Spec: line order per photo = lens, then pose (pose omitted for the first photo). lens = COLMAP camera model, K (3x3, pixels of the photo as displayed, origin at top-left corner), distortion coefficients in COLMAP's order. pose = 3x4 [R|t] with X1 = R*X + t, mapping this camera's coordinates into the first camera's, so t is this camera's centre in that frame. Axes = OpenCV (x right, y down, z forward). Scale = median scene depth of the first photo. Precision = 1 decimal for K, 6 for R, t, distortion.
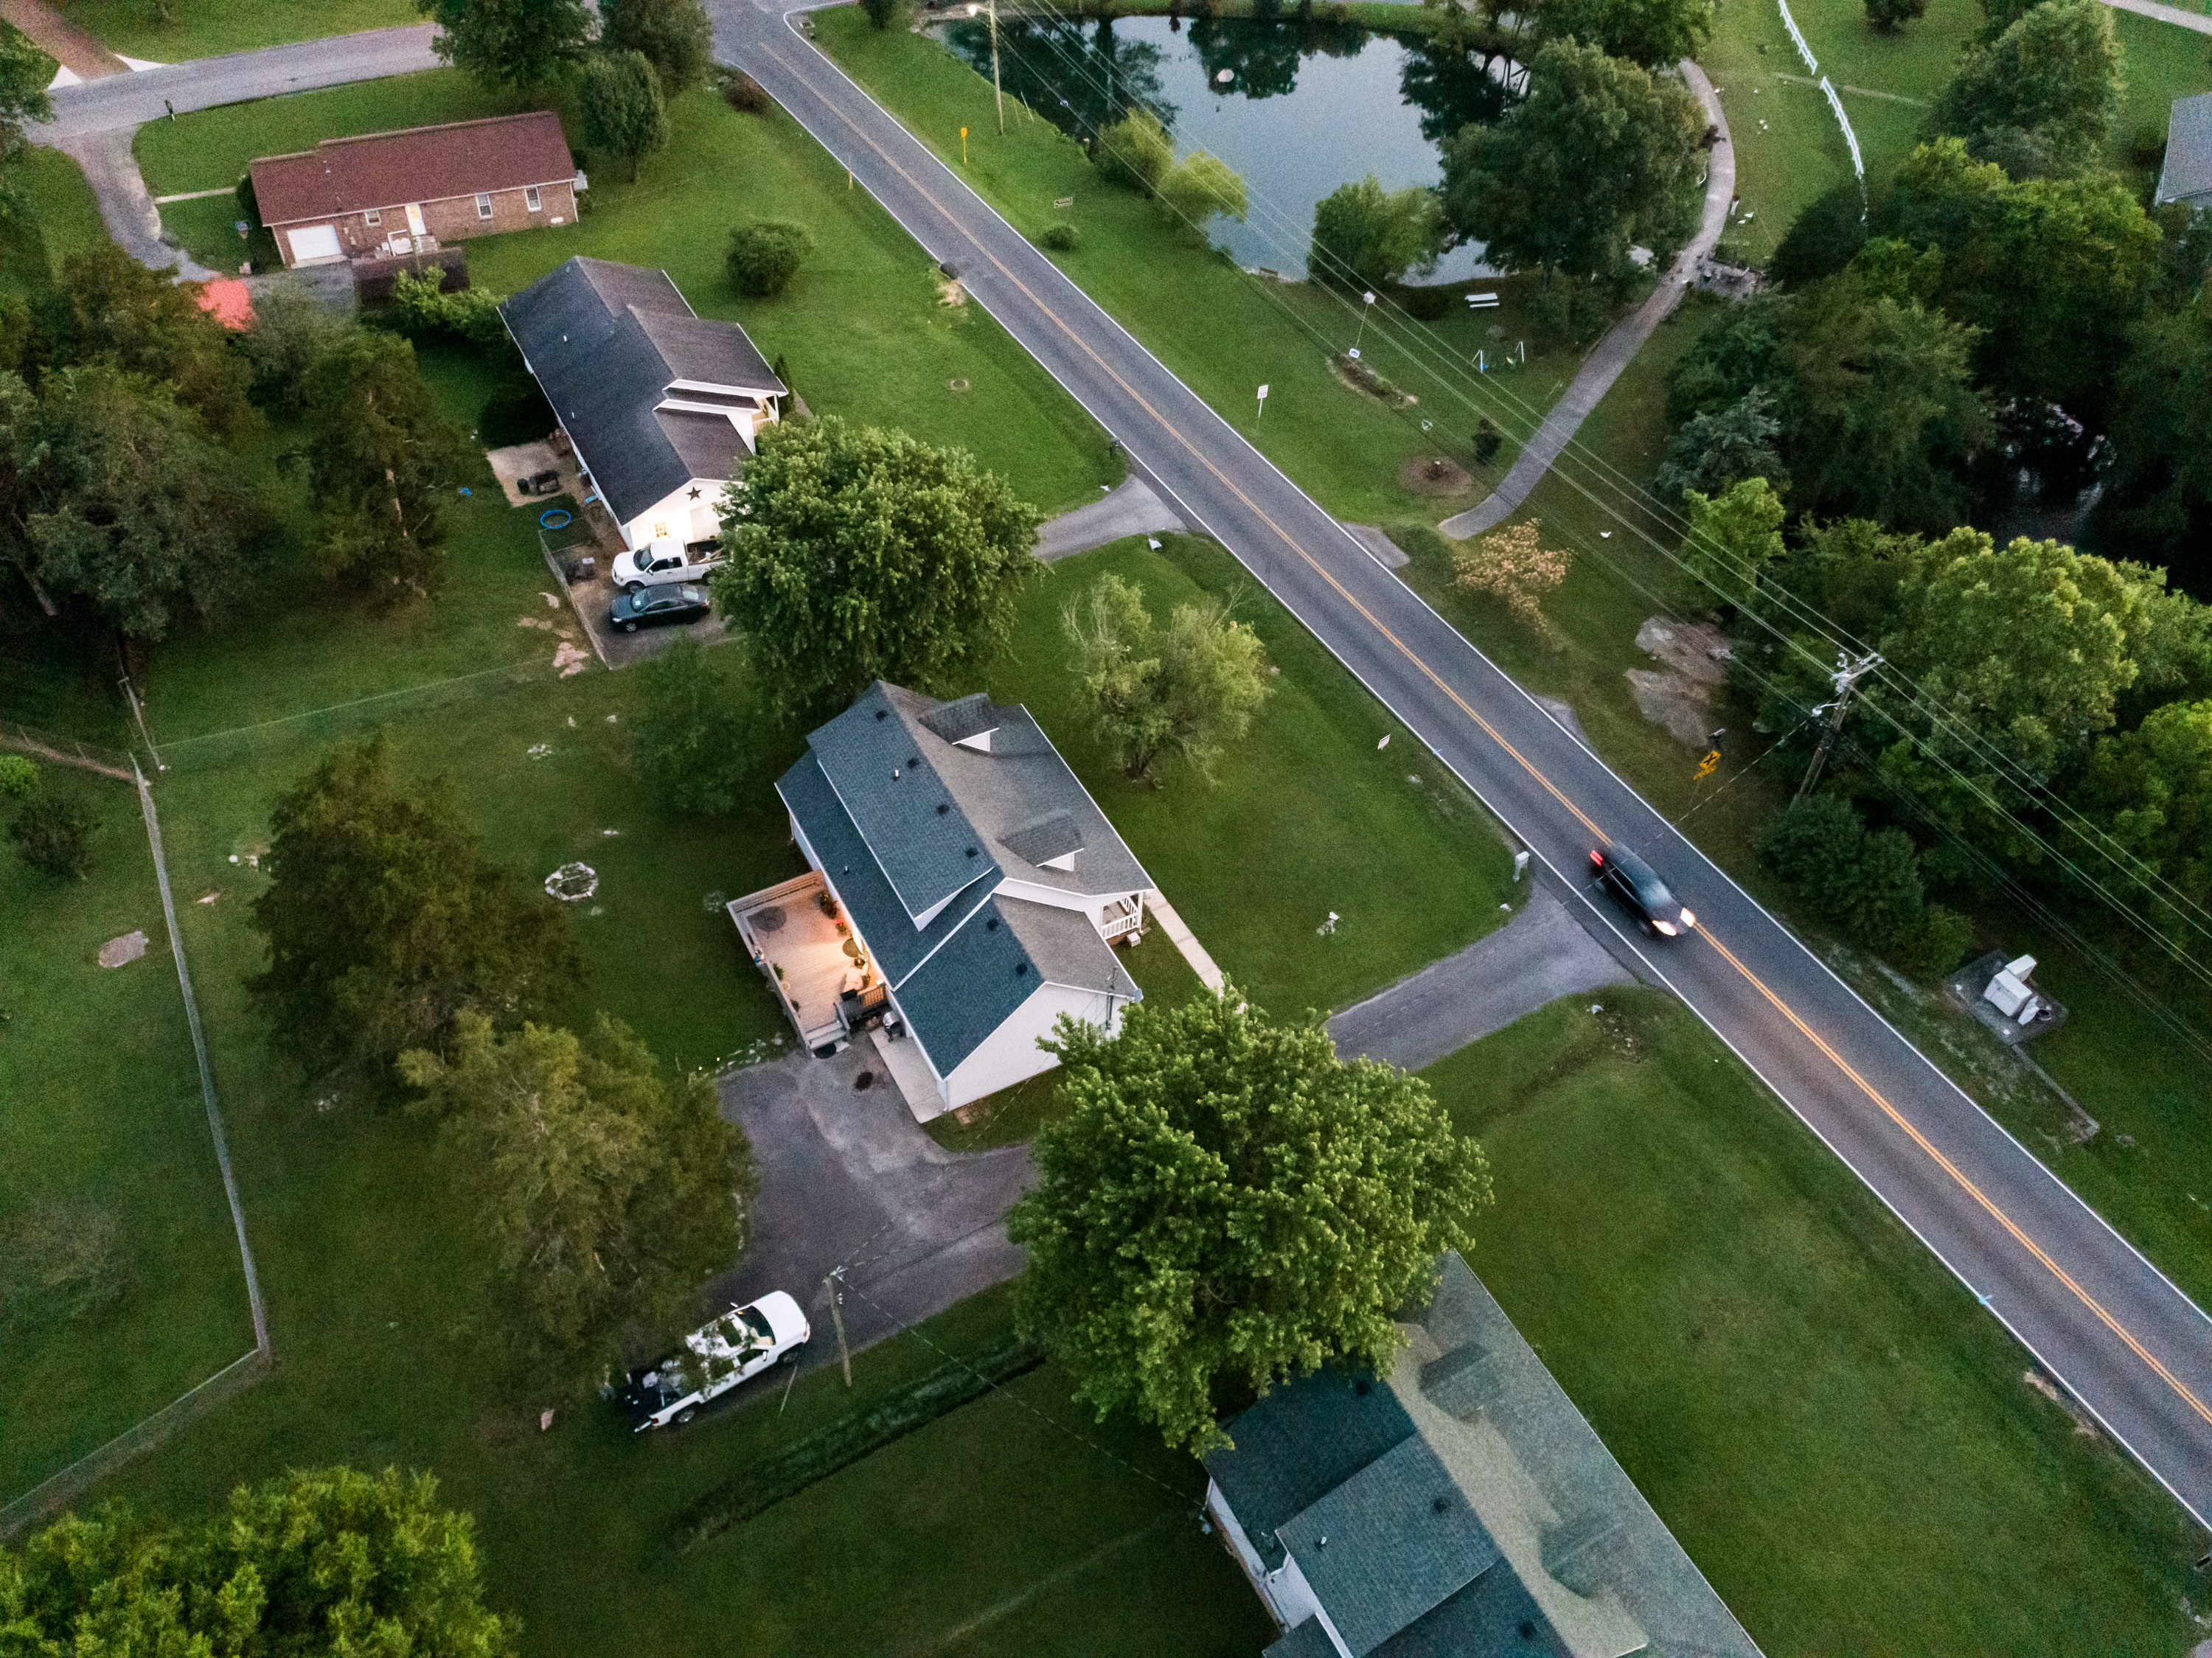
lens RADIAL K [[1693.9, 0, 1107.4], [0, 1693.9, 810.0], [0, 0, 1]] dist [-0.050655, 0.038759]
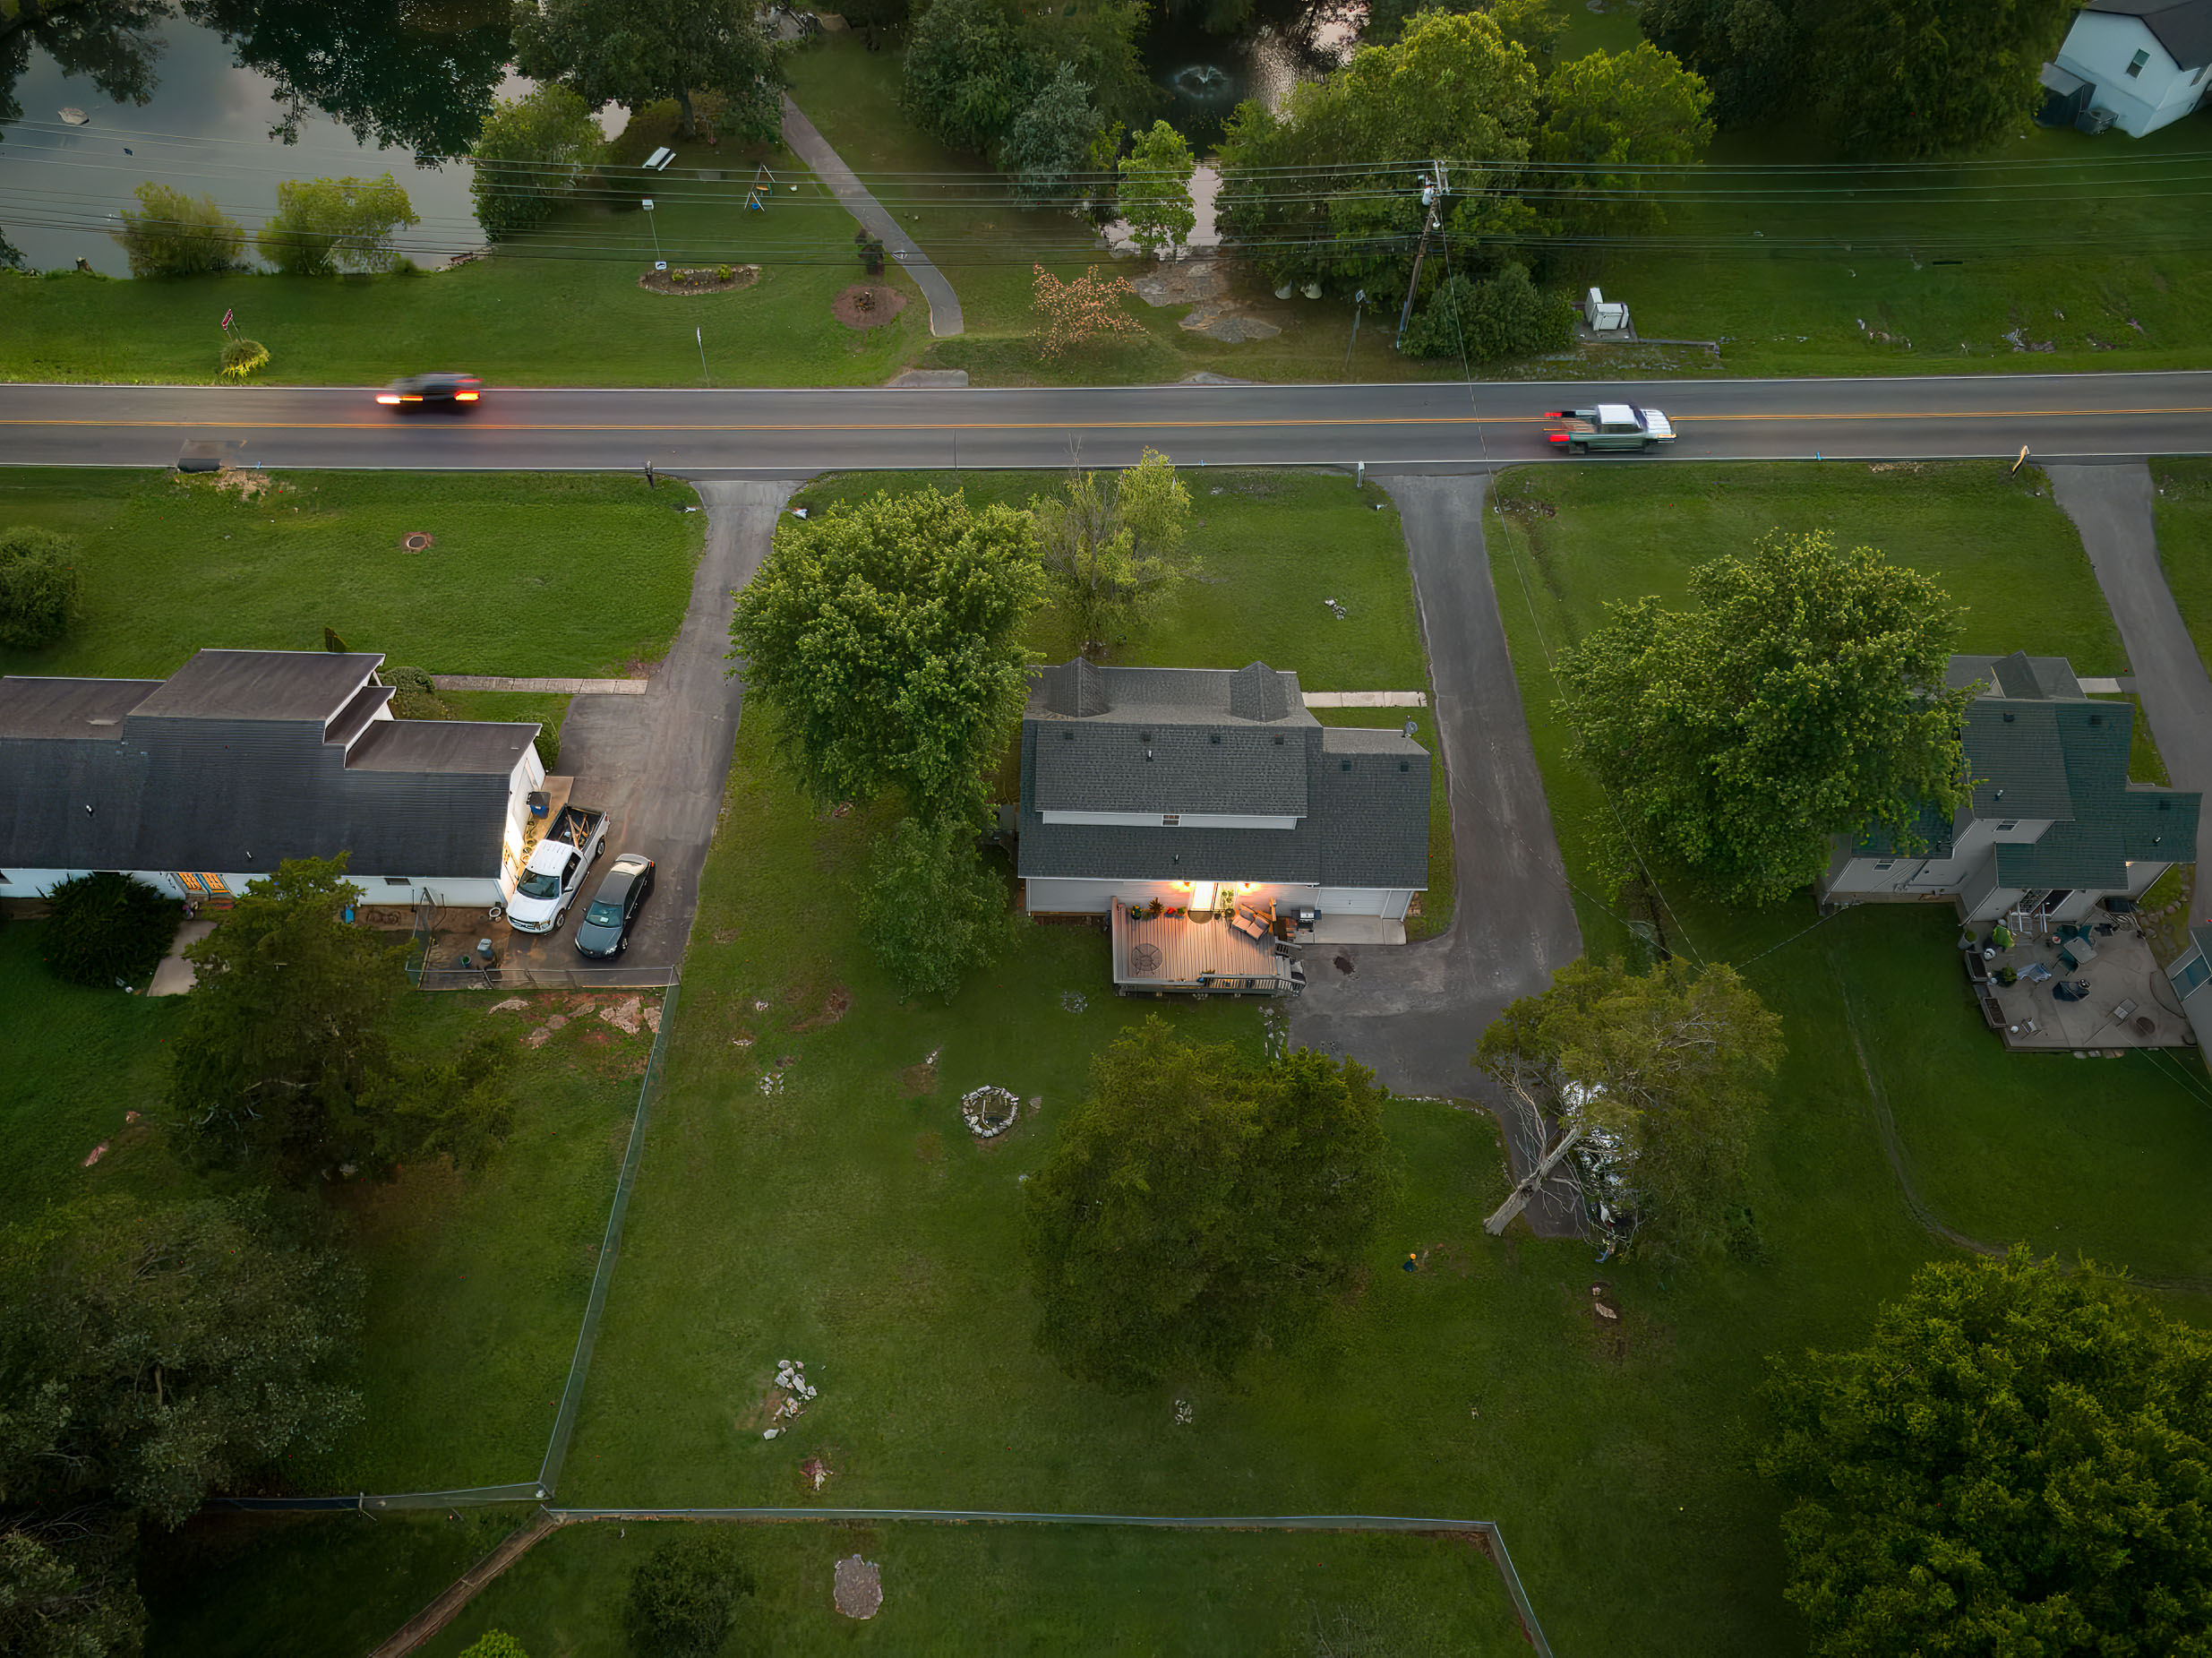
lens RADIAL K [[1574.6, 0, 1109.2], [0, 1574.6, 813.1], [0, 0, 1]] dist [0.009857, 0.004393]
pose [[0.479197, -0.713784, 0.510767, -0.599204], [0.623145, 0.686491, 0.374727, -0.340377], [-0.618111, 0.138714, 0.773755, 0.278757]]
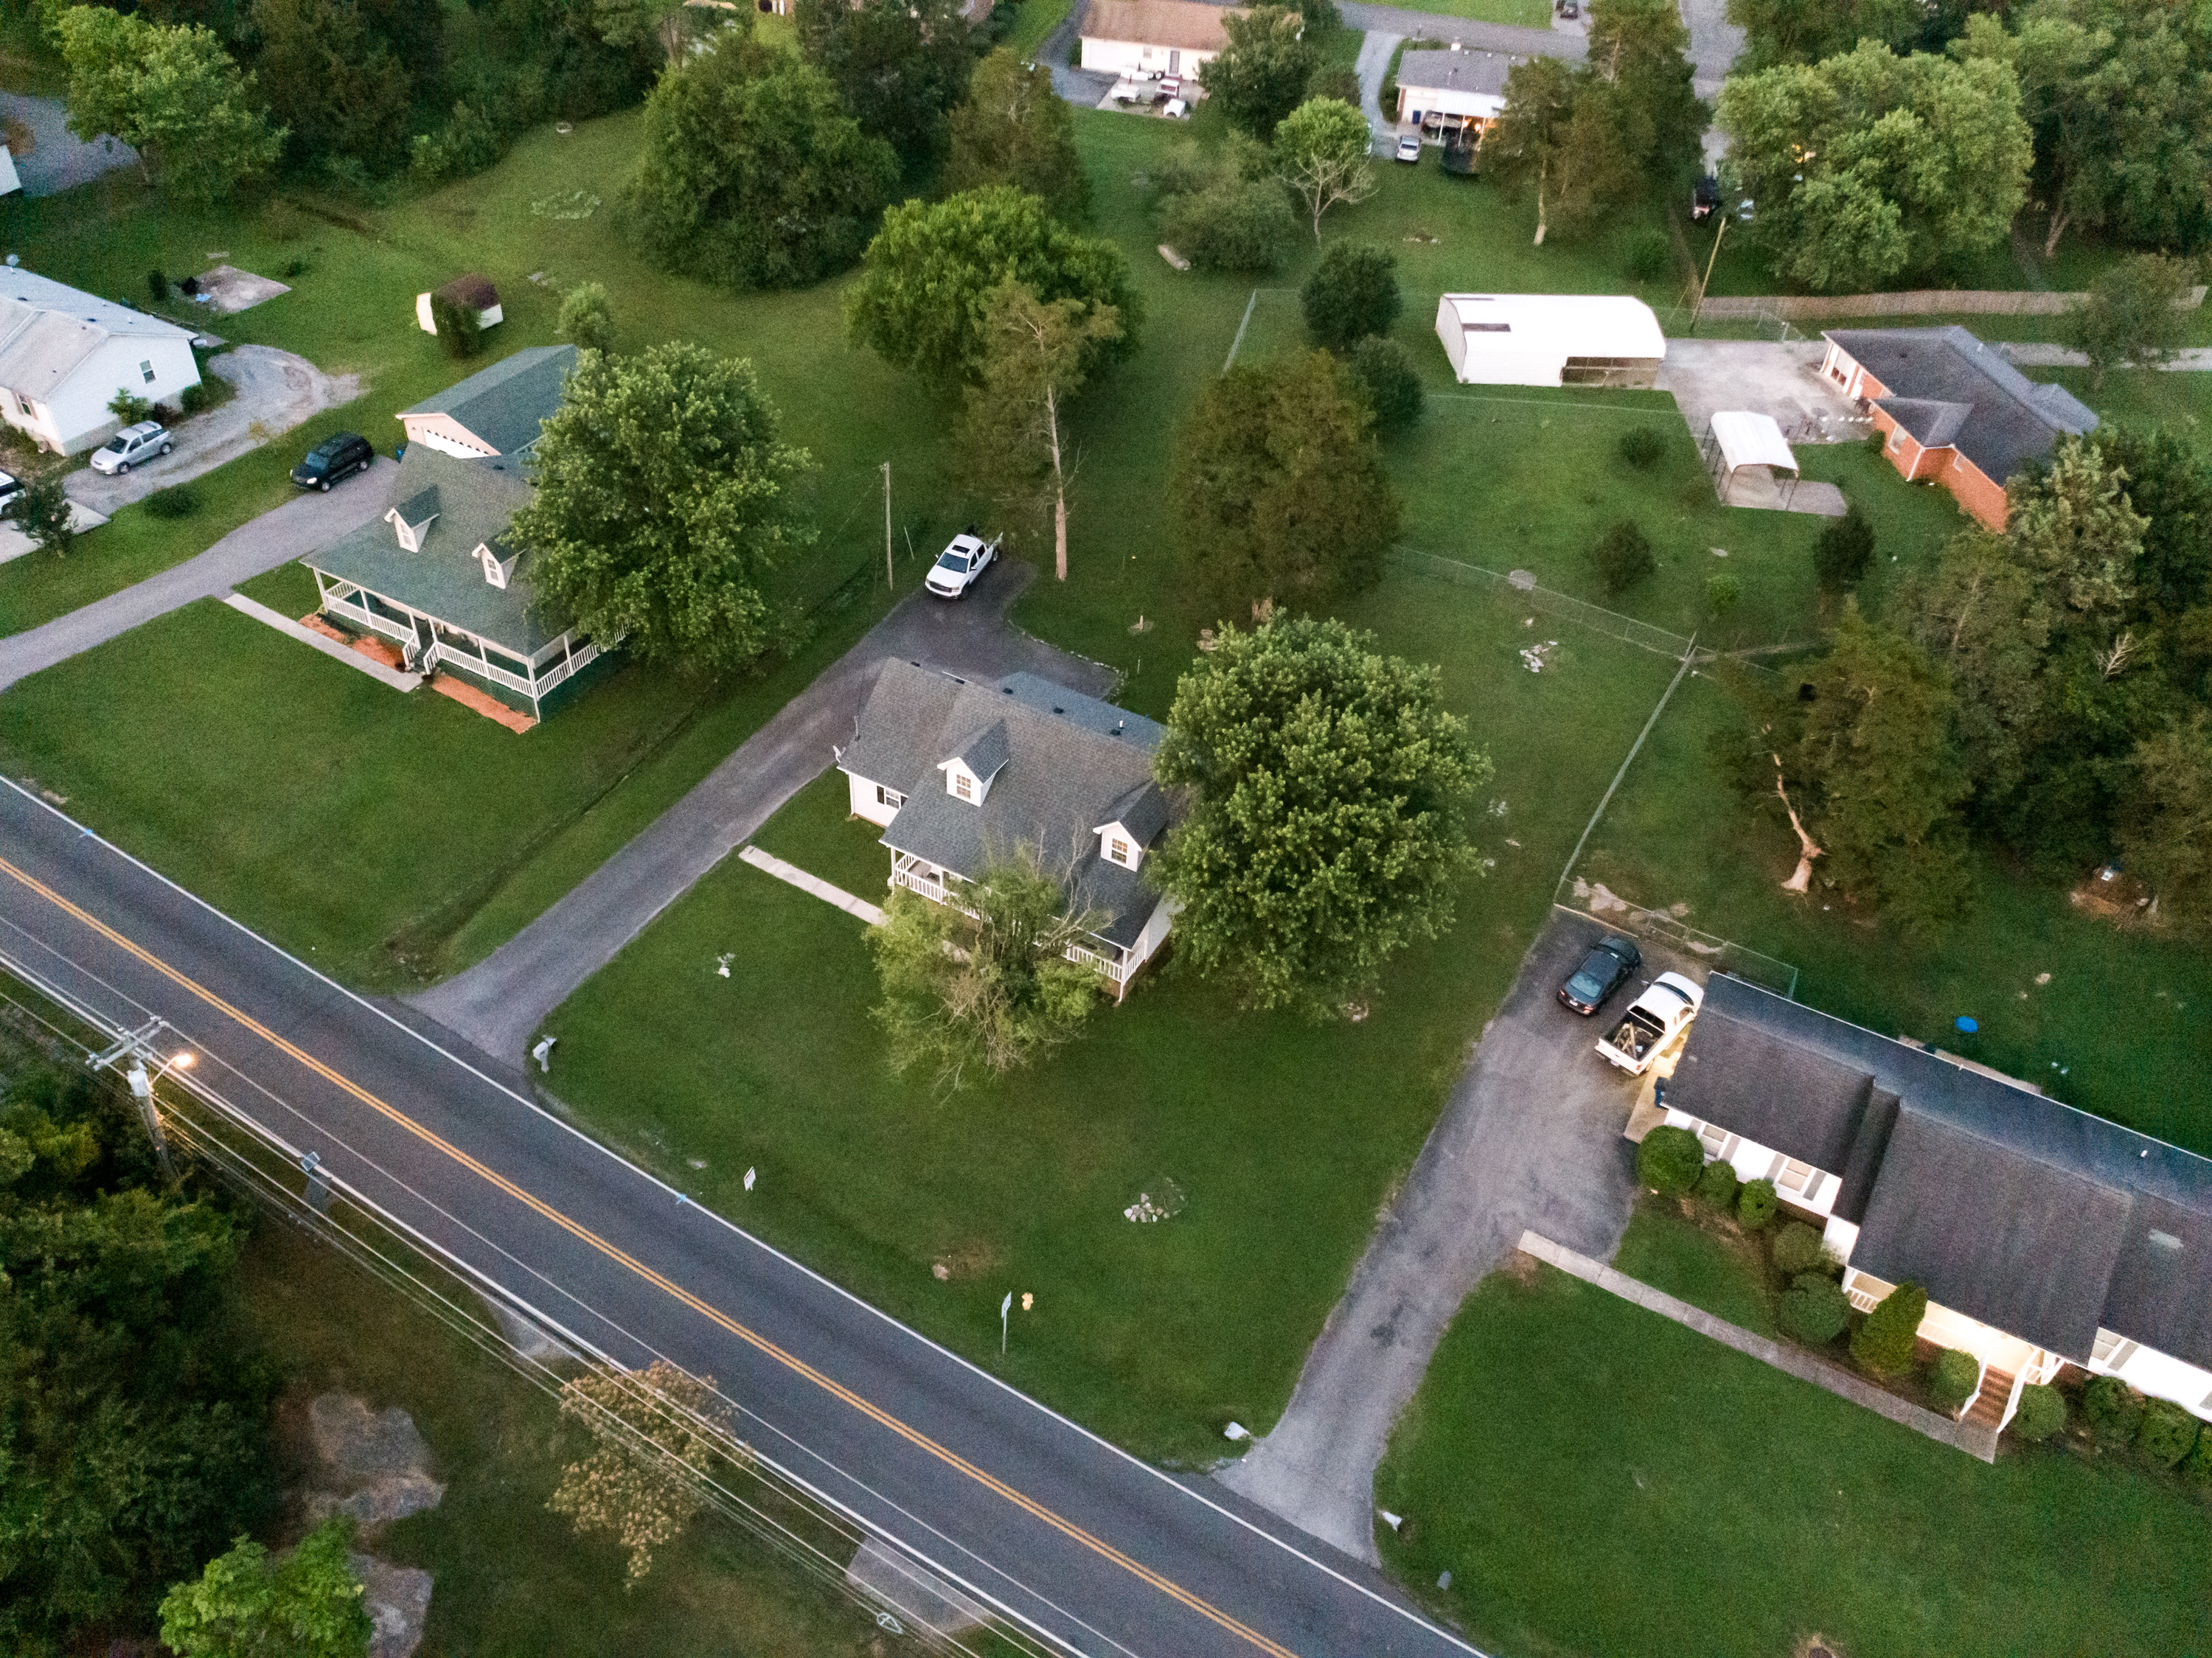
lens RADIAL K [[1681.4, 0, 1091.2], [0, 1681.4, 827.5], [0, 0, 1]] dist [-0.018087, -0.005184]
pose [[-0.848023, 0.282399, -0.448450, 0.366514], [-0.436992, 0.106120, 0.893183, -0.904827], [0.299824, 0.953409, 0.033414, 0.959011]]
